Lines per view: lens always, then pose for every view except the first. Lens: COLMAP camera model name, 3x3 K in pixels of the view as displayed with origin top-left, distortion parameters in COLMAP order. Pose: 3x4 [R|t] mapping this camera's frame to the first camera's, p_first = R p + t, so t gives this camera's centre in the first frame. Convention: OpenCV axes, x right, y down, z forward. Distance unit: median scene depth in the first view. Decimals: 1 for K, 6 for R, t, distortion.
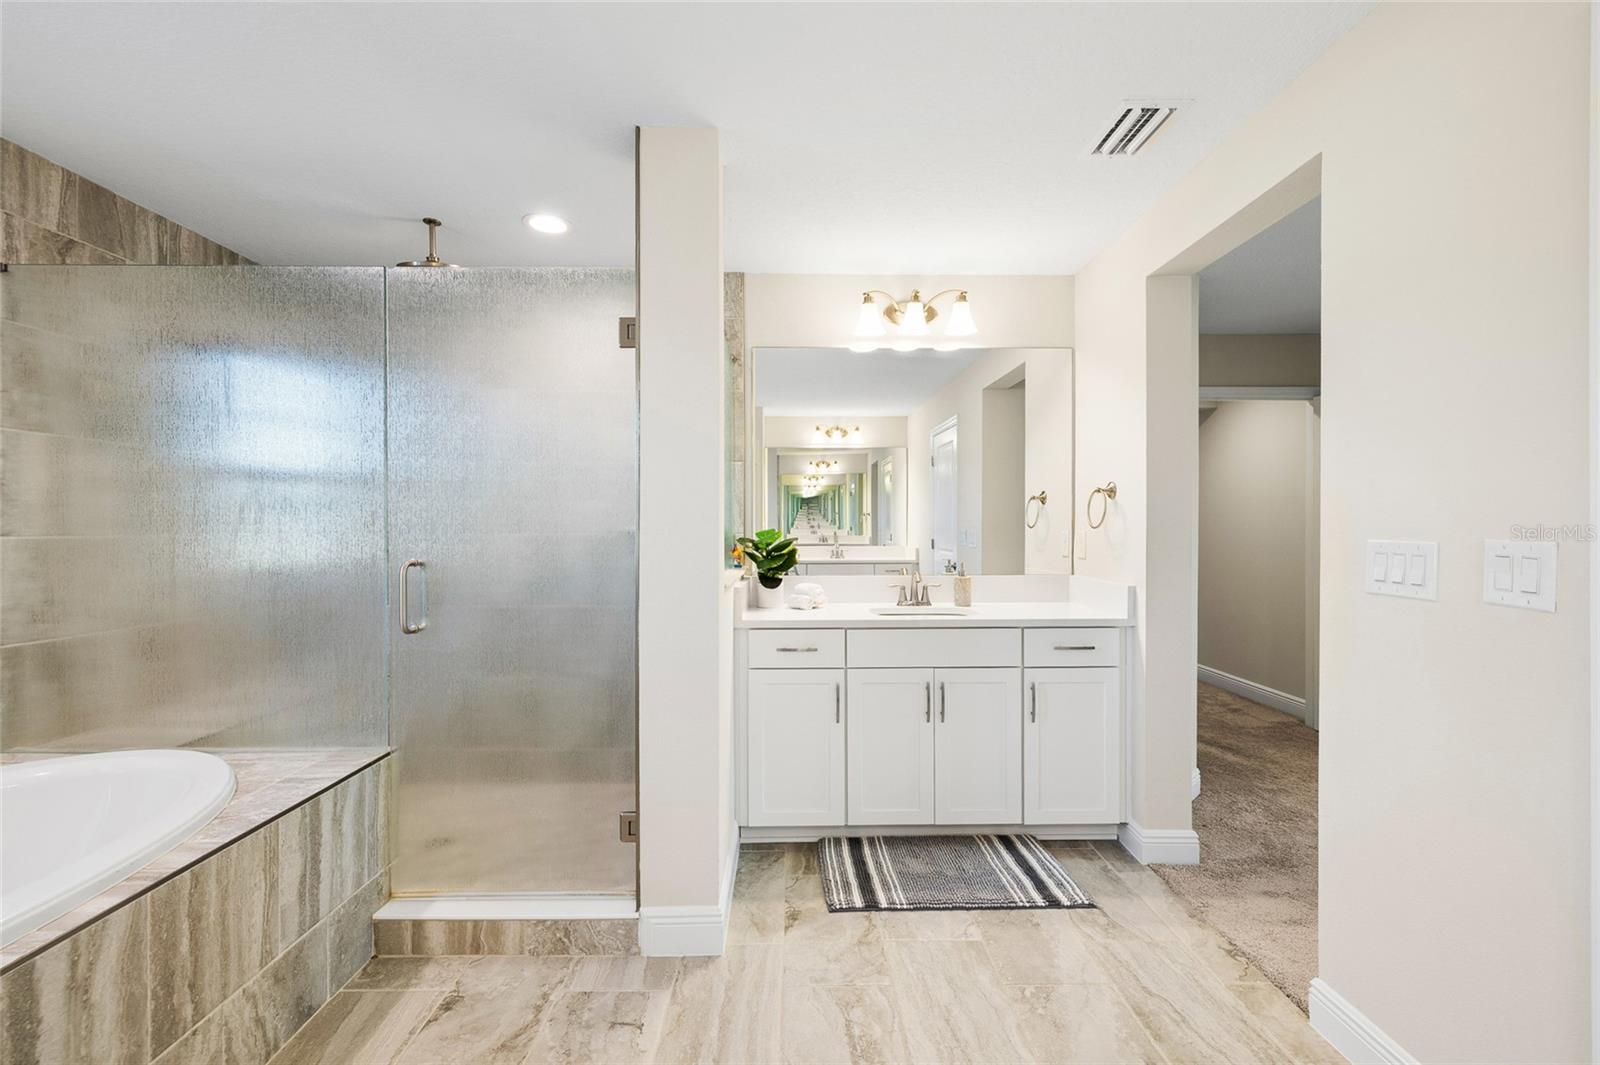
lens RADIAL K [[678.5, 0, 798.7], [0, 678.5, 528.6], [0, 0, 1]] dist [-0.000050, -0.000103]
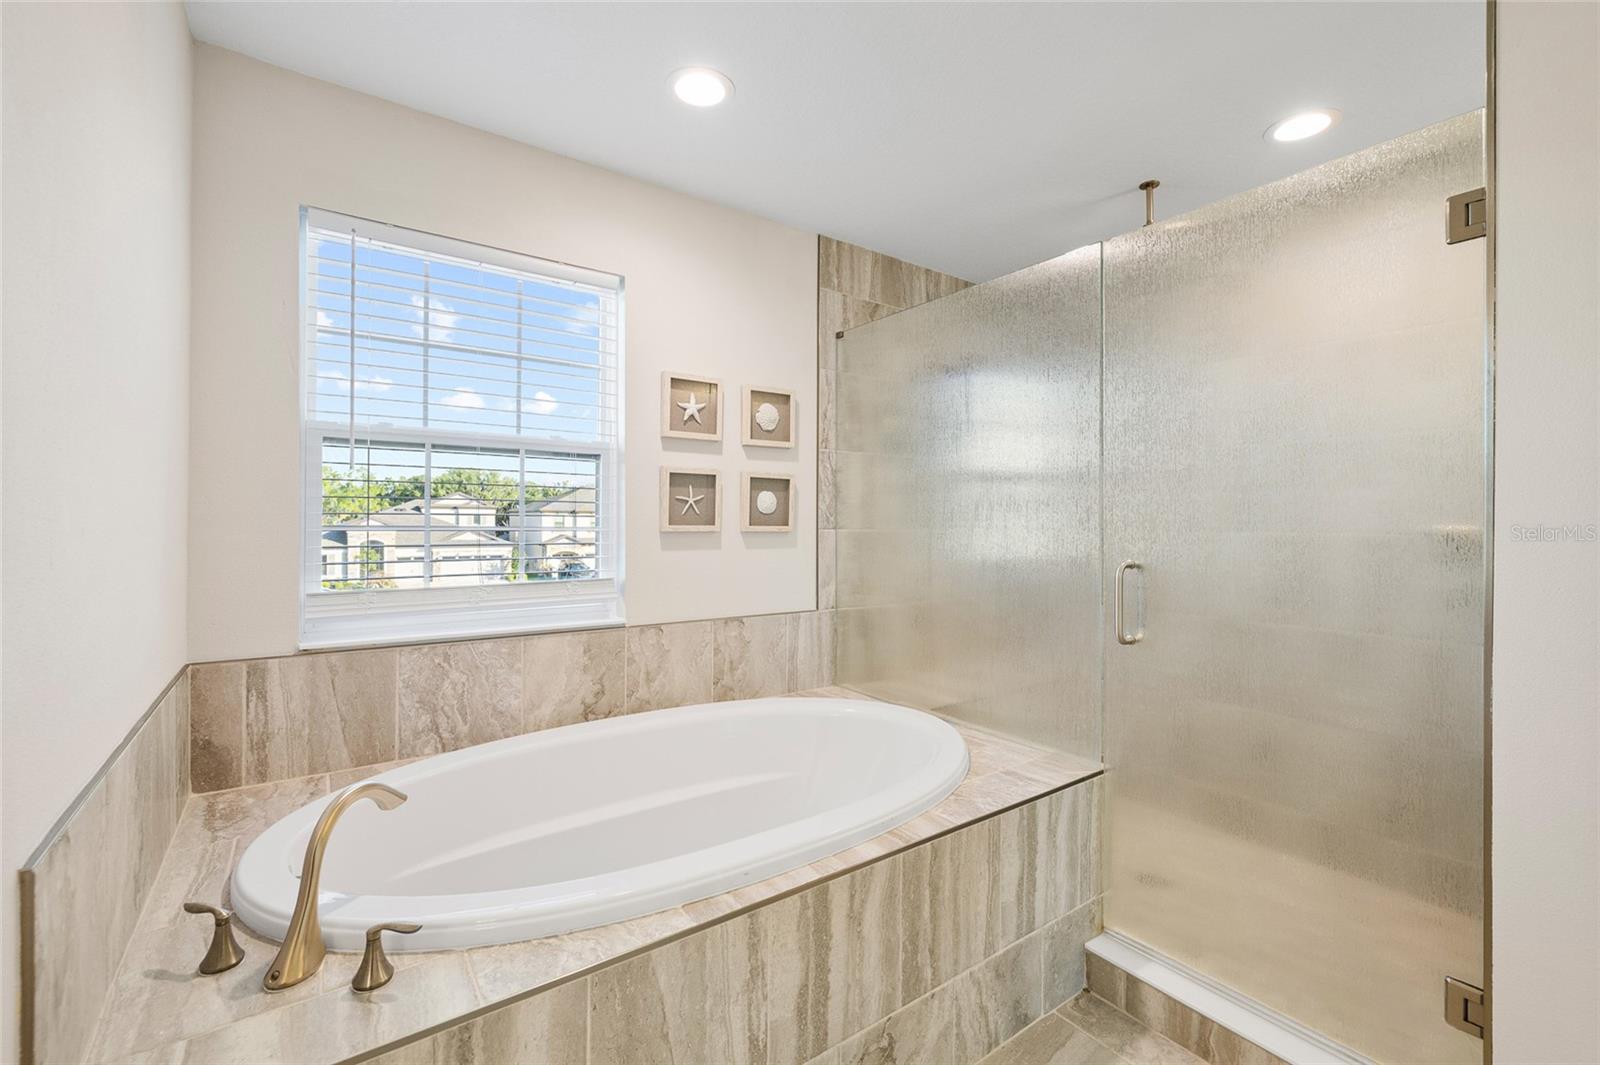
lens RADIAL K [[673.3, 0, 800.4], [0, 673.3, 521.3], [0, 0, 1]] dist [0.000580, 0.000218]
pose [[0.576415, 0.002779, -0.817153, -0.108814], [-0.008340, 0.999962, -0.002482, -0.000324], [0.817115, 0.008246, 0.576416, 0.157849]]
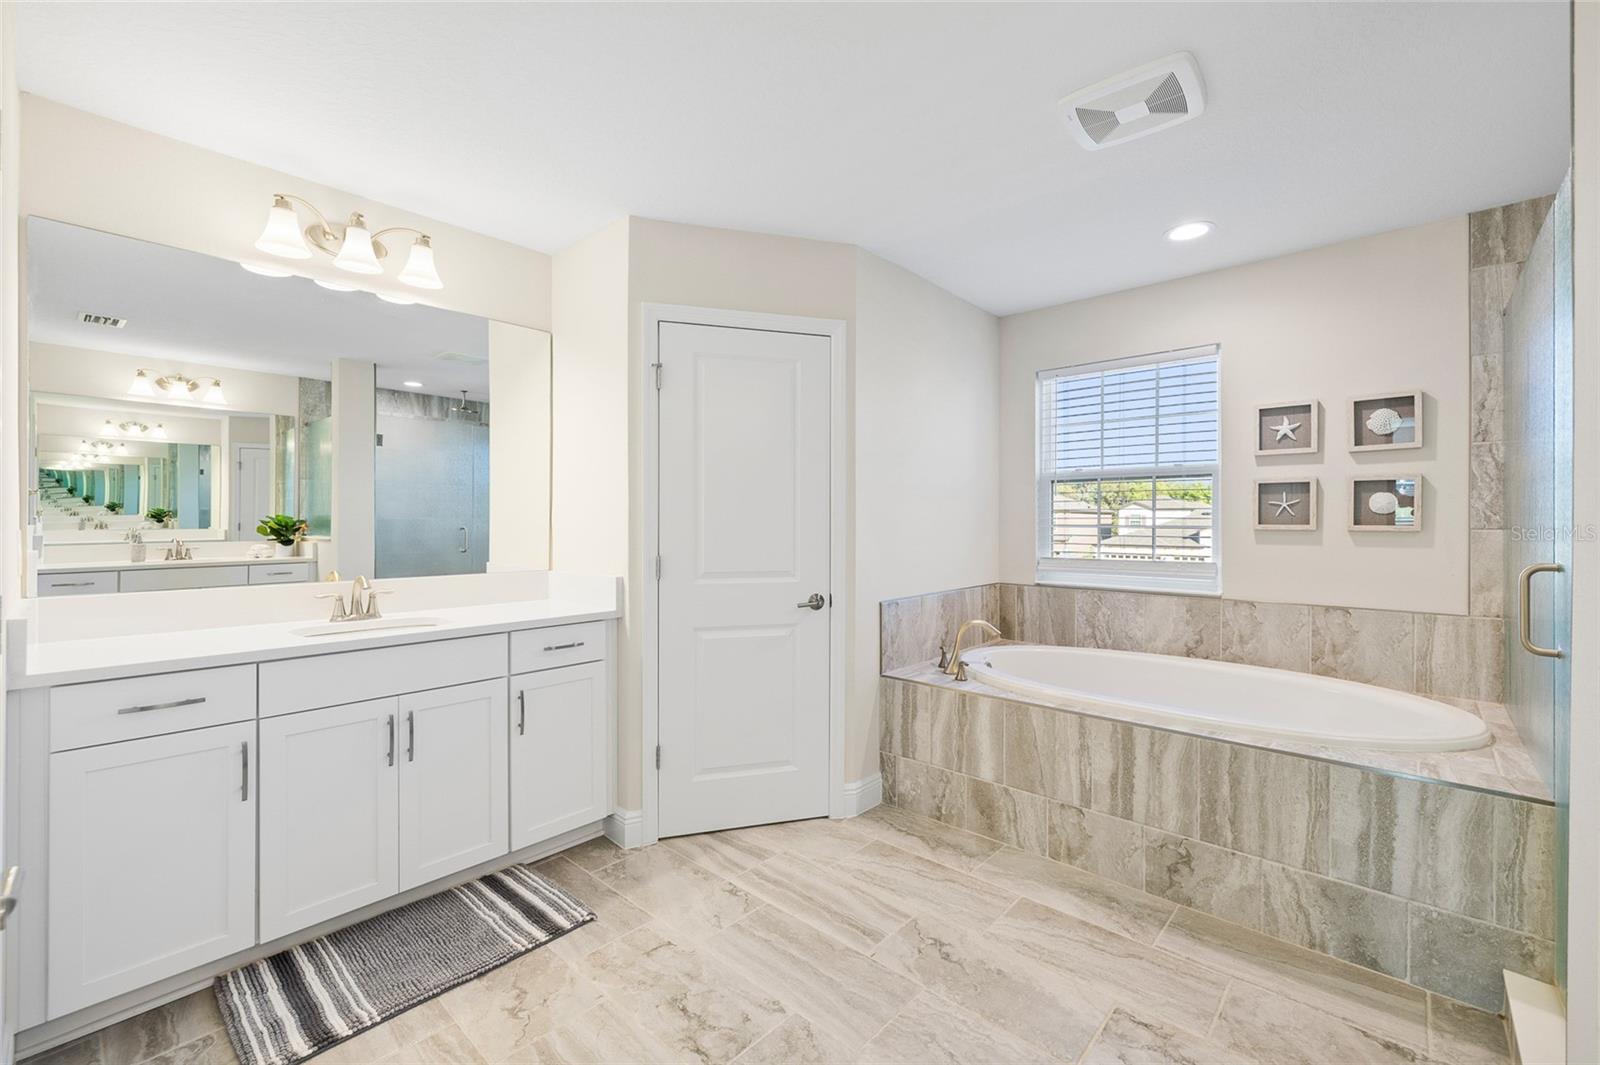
lens RADIAL K [[673.3, 0, 800.4], [0, 673.3, 521.3], [0, 0, 1]] dist [0.000580, 0.000218]
pose [[-0.681910, -0.000424, -0.731436, 0.652826], [-0.002584, 0.999995, 0.001830, -0.002263], [0.731432, 0.003138, -0.681907, 0.982059]]
